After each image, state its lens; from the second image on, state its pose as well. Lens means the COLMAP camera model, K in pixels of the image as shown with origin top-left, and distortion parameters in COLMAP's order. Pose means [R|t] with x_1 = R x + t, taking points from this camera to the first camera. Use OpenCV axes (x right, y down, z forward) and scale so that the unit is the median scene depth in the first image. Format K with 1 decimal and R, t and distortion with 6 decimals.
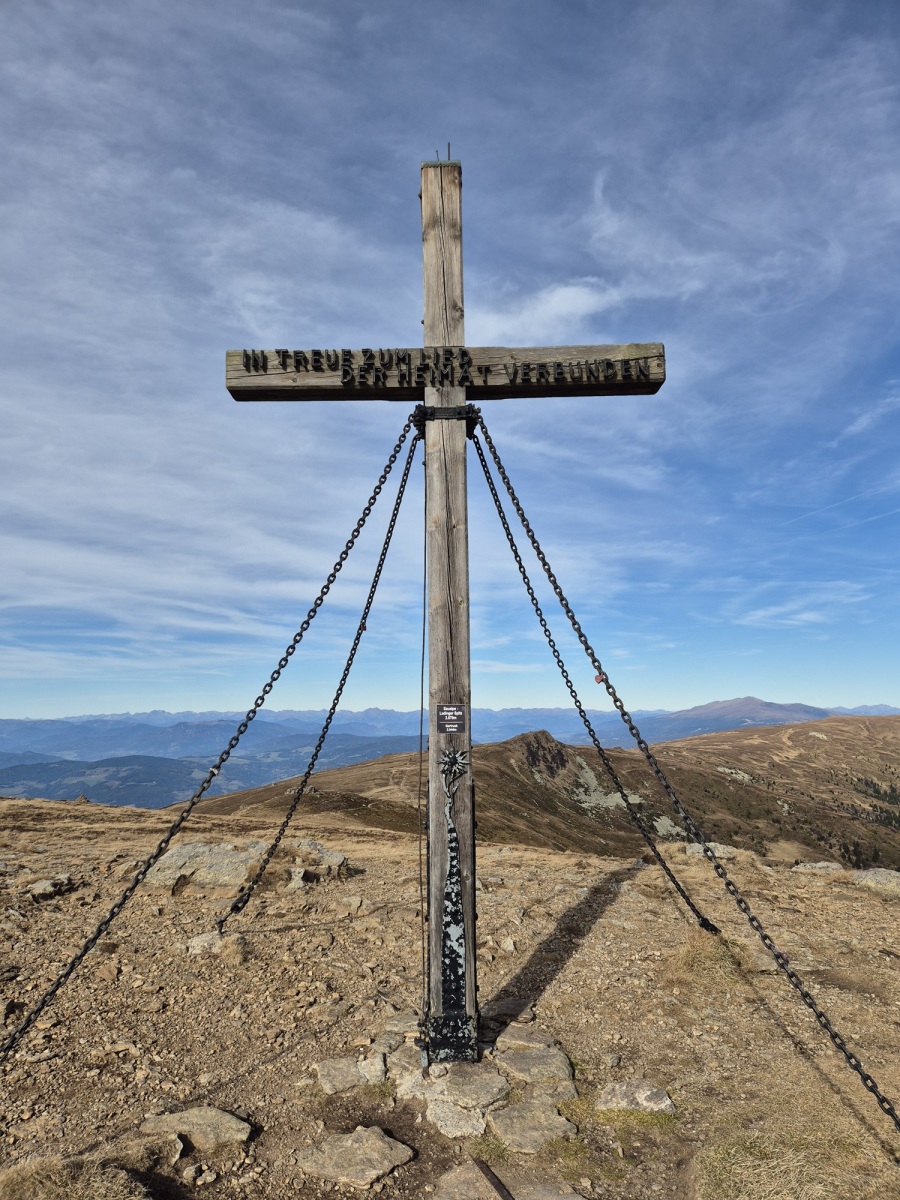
lens RADIAL K [[809.9, 0, 450.0], [0, 809.9, 600.0], [0, 0, 1]] dist [0.077761, -0.074542]
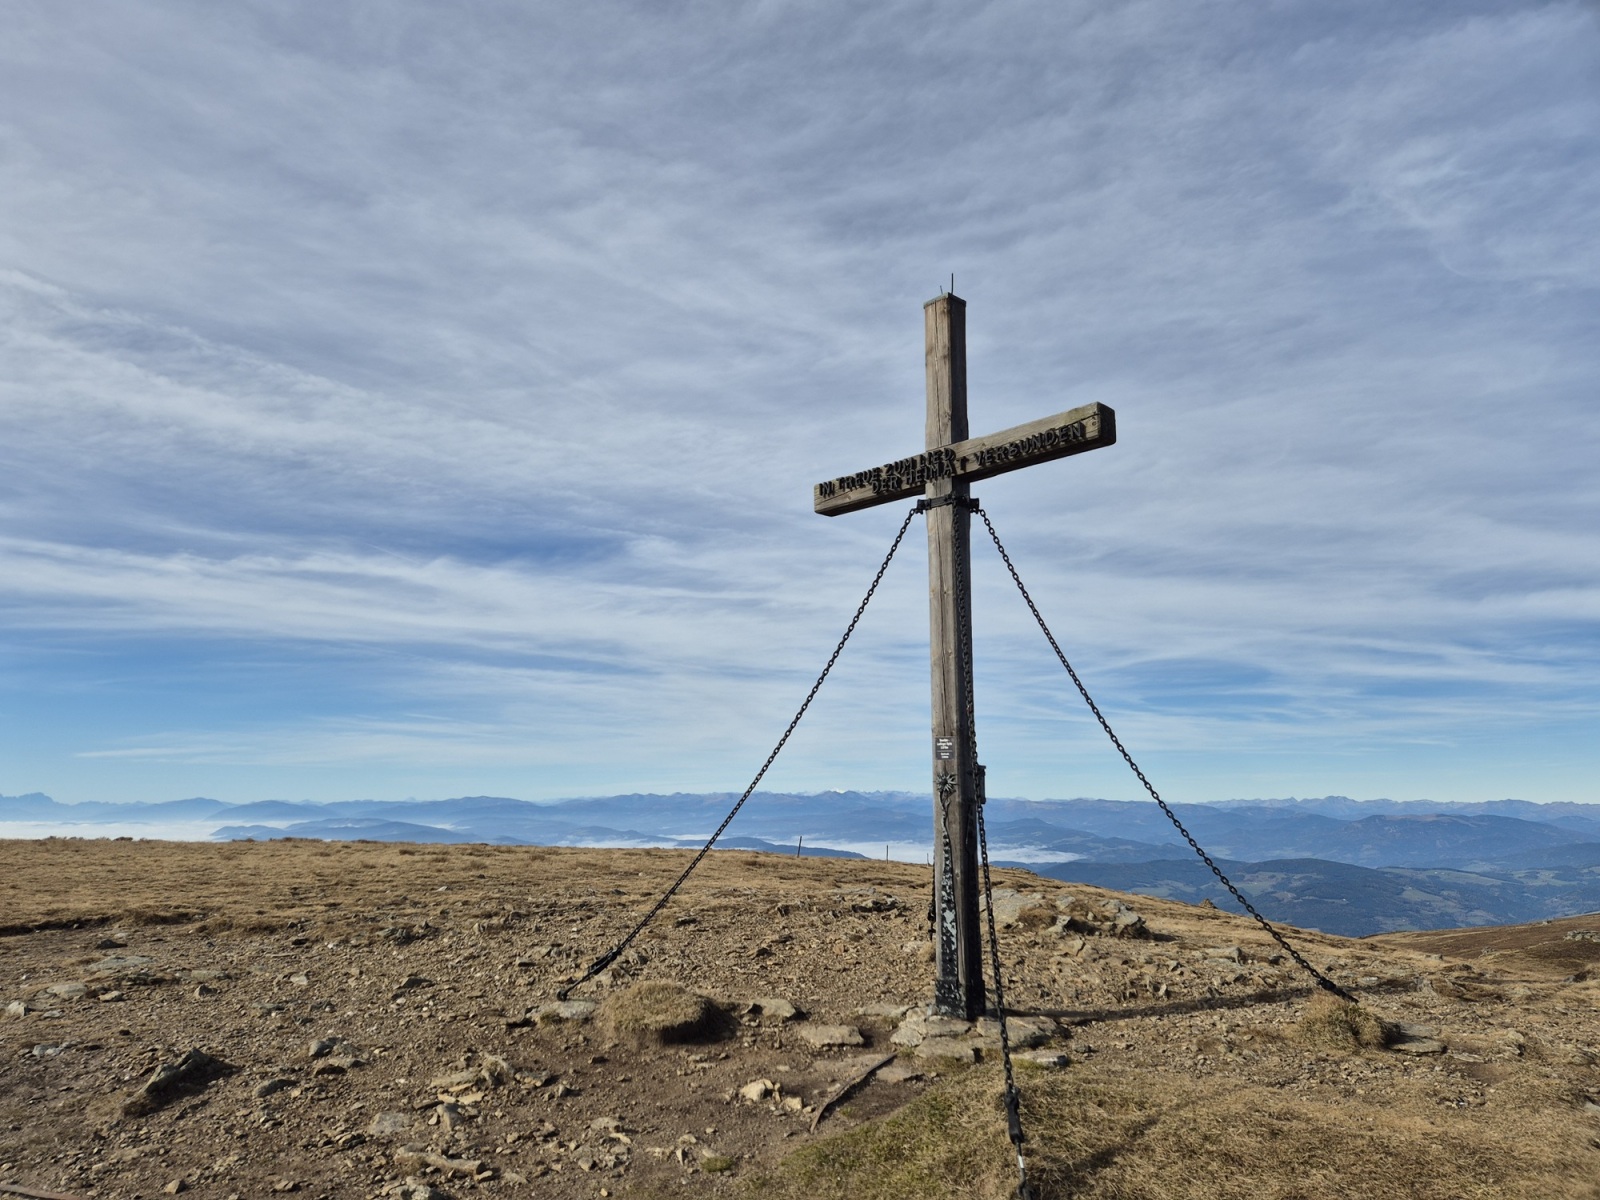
lens RADIAL K [[1079.8, 0, 745.7], [0, 1079.8, 603.8], [0, 0, 1]] dist [0.077761, -0.074542]
pose [[0.664898, -0.107247, -0.739195, 0.923602], [0.078221, 0.994194, -0.073885, 0.021891], [0.742827, -0.008695, 0.669427, -0.299036]]
